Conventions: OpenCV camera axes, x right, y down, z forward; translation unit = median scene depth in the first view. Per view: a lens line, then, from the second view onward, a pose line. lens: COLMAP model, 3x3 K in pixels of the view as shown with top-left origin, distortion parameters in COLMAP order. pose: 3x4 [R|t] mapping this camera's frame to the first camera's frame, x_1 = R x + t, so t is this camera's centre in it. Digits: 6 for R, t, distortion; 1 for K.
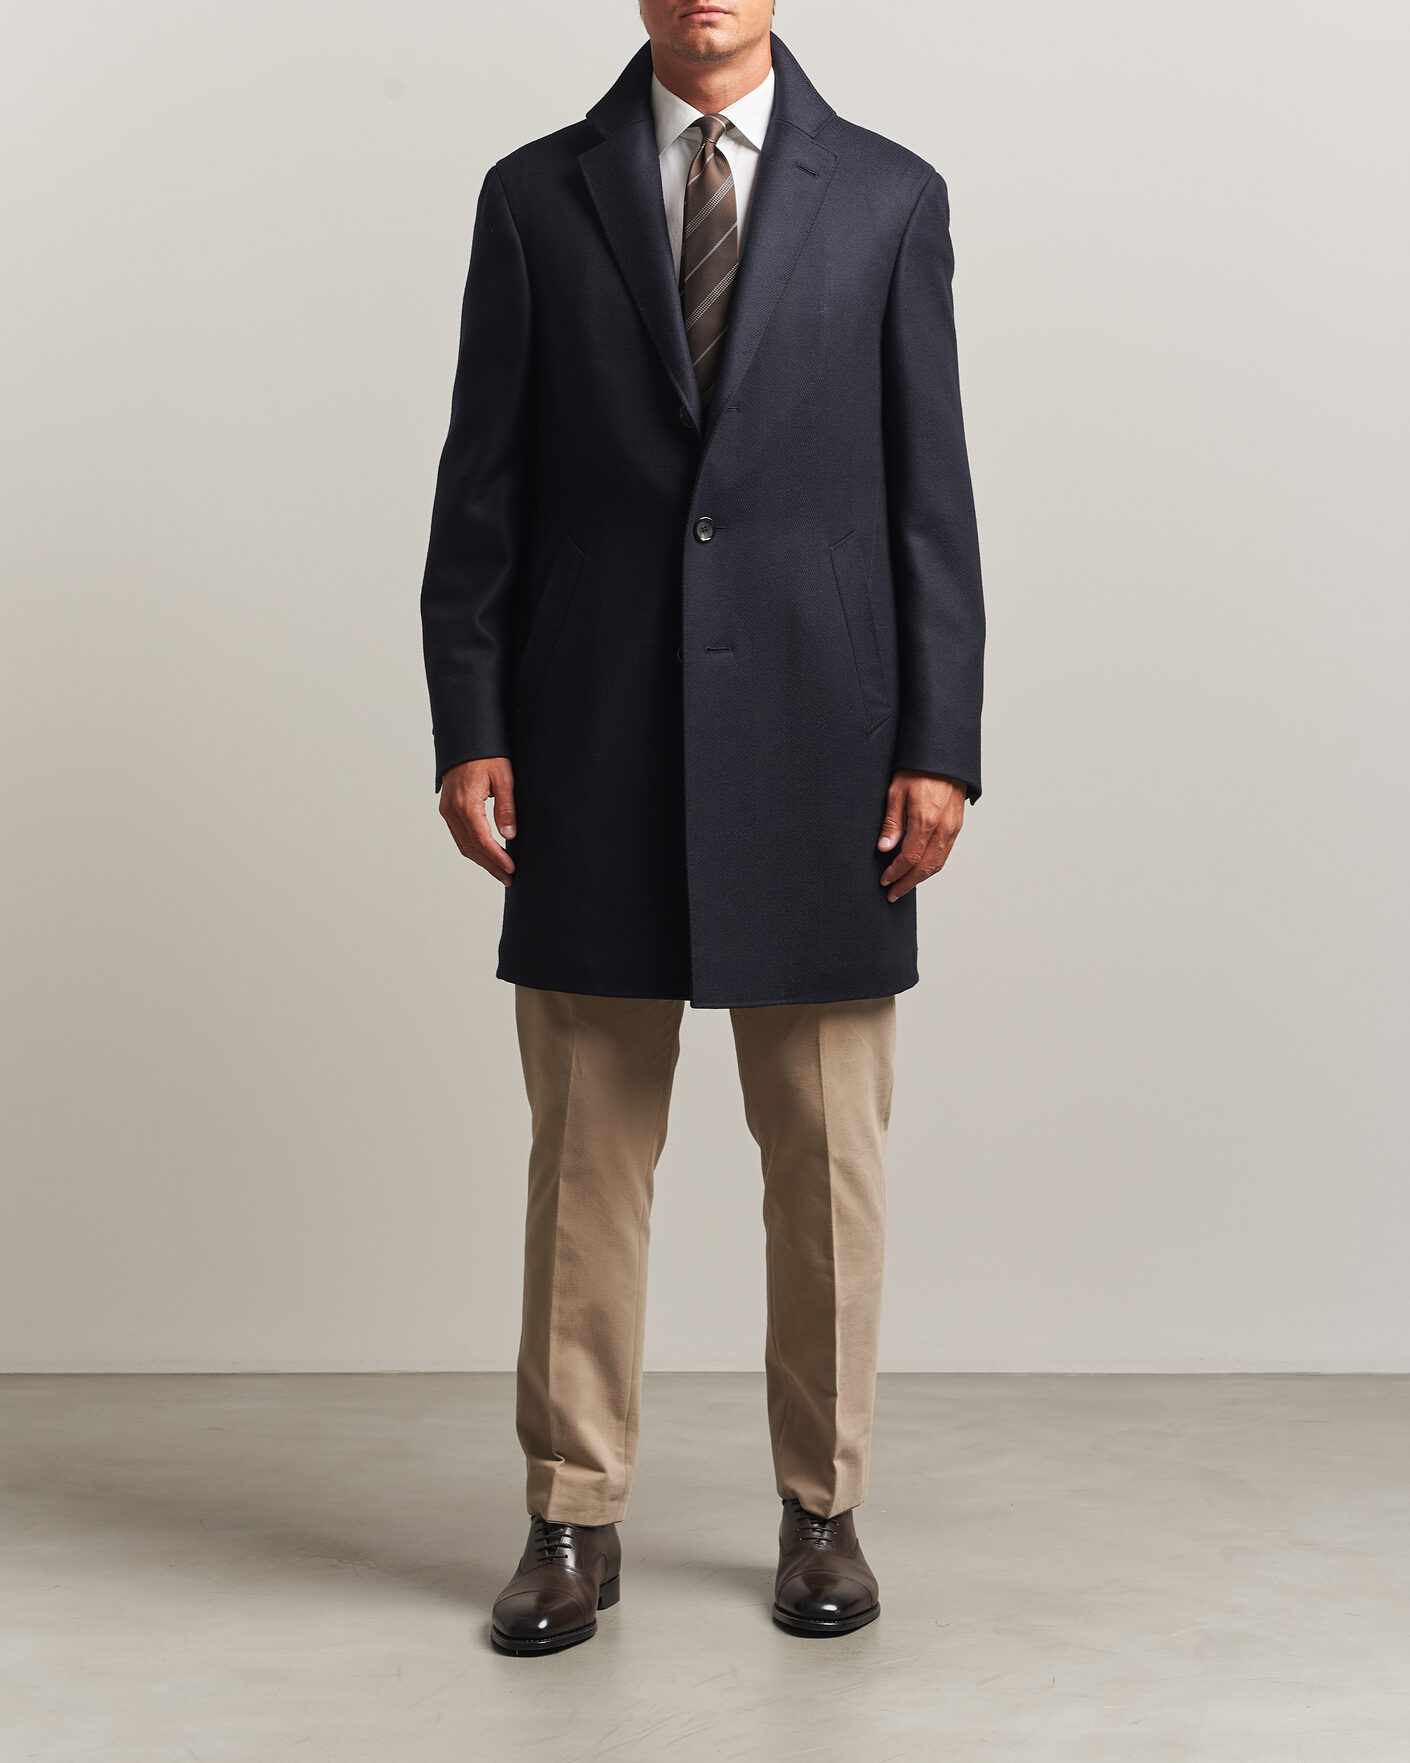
lens RADIAL K [[4674.2, 0, 705.0], [0, 4674.2, 881.5], [0, 0, 1]] dist [-1.580799, 39.887966]
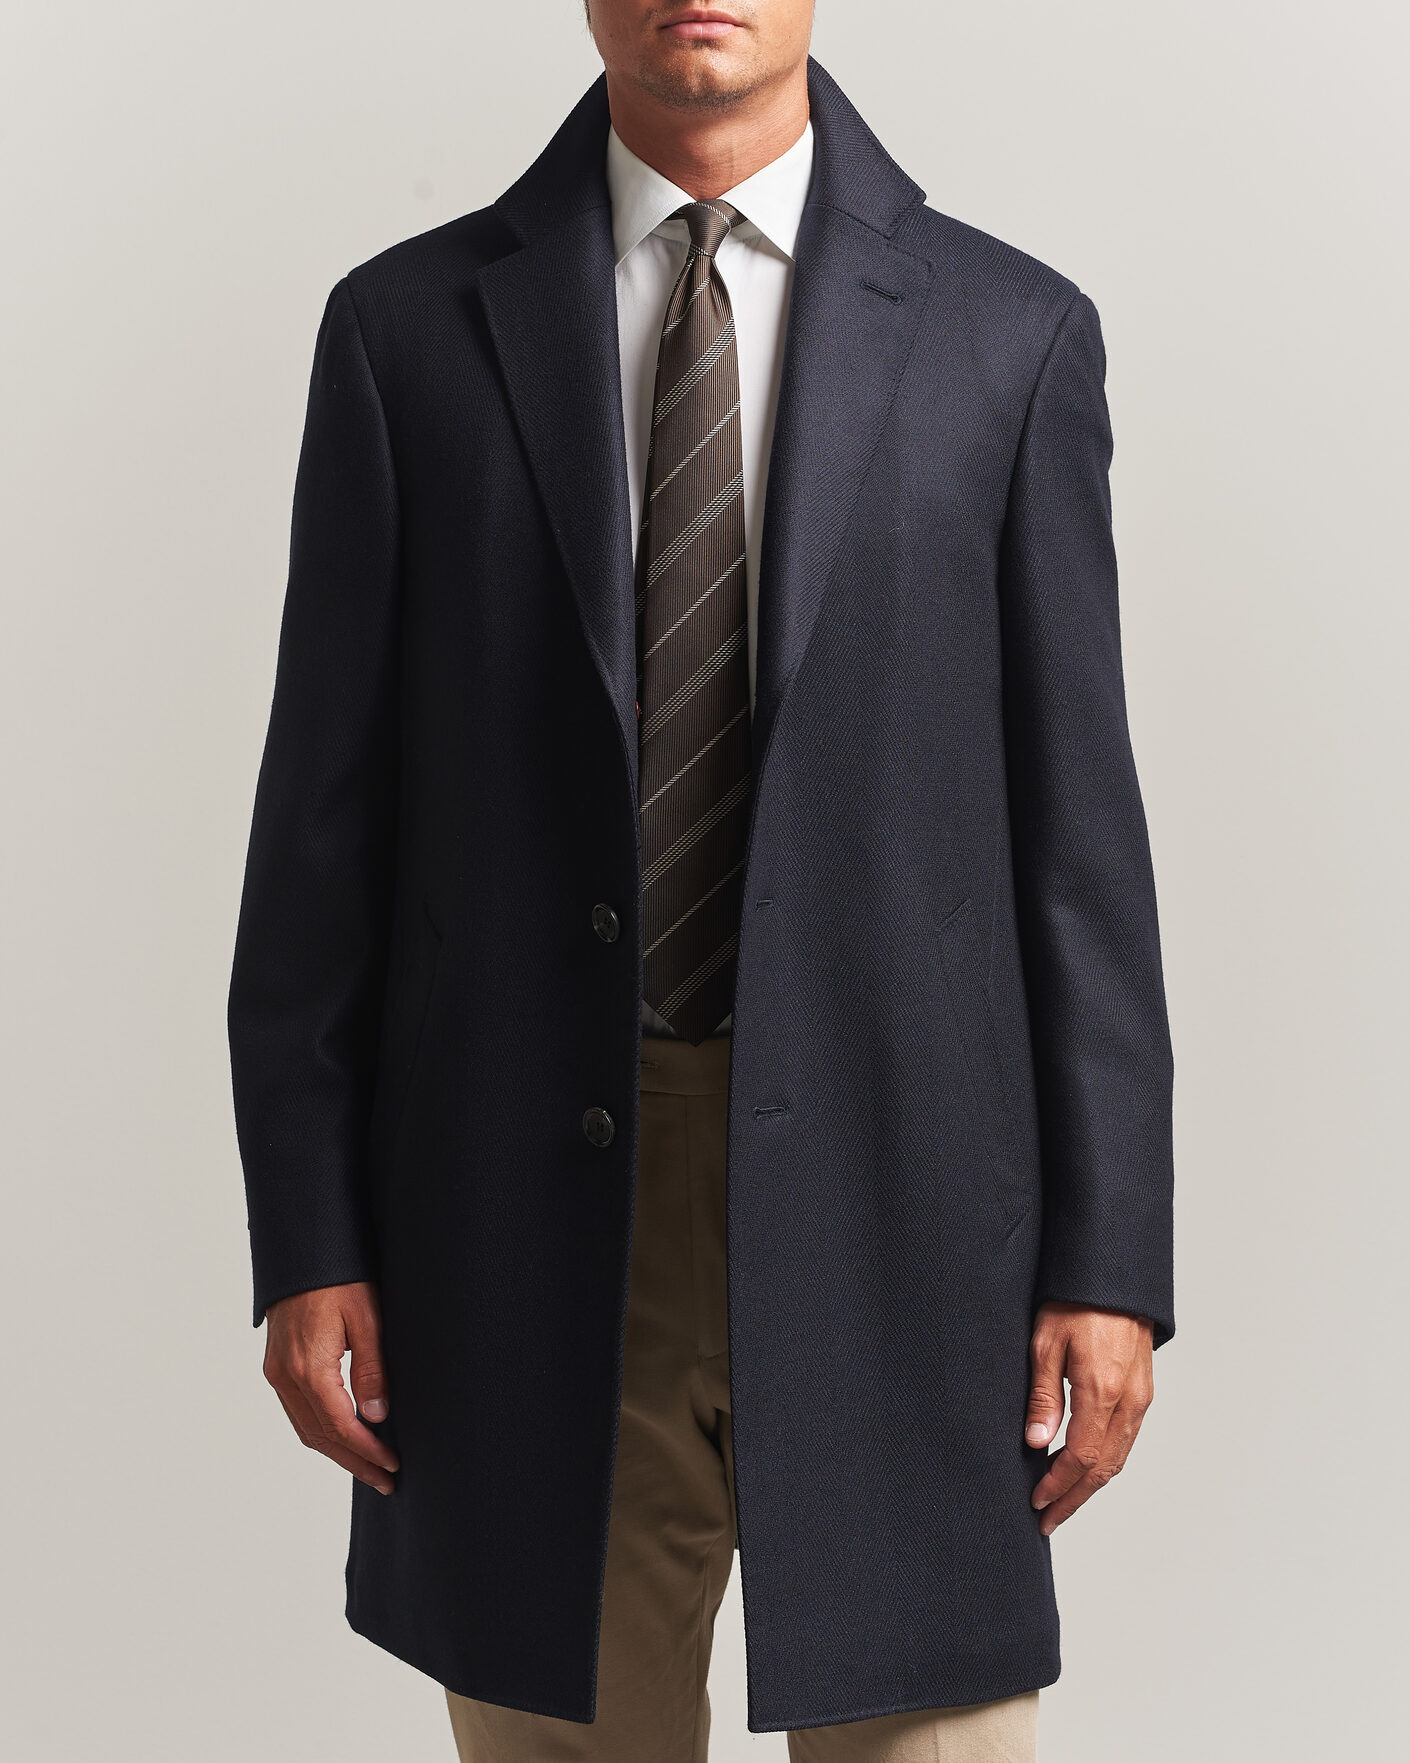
lens RADIAL K [[4637.9, 0, 705.0], [0, 4637.9, 881.5], [0, 0, 1]] dist [1.271211, -31.017164]
pose [[0.999032, -0.019428, 0.039461, -0.024258], [0.023599, 0.993853, -0.108163, -0.013623], [-0.037117, 0.108989, 0.993350, 0.405947]]
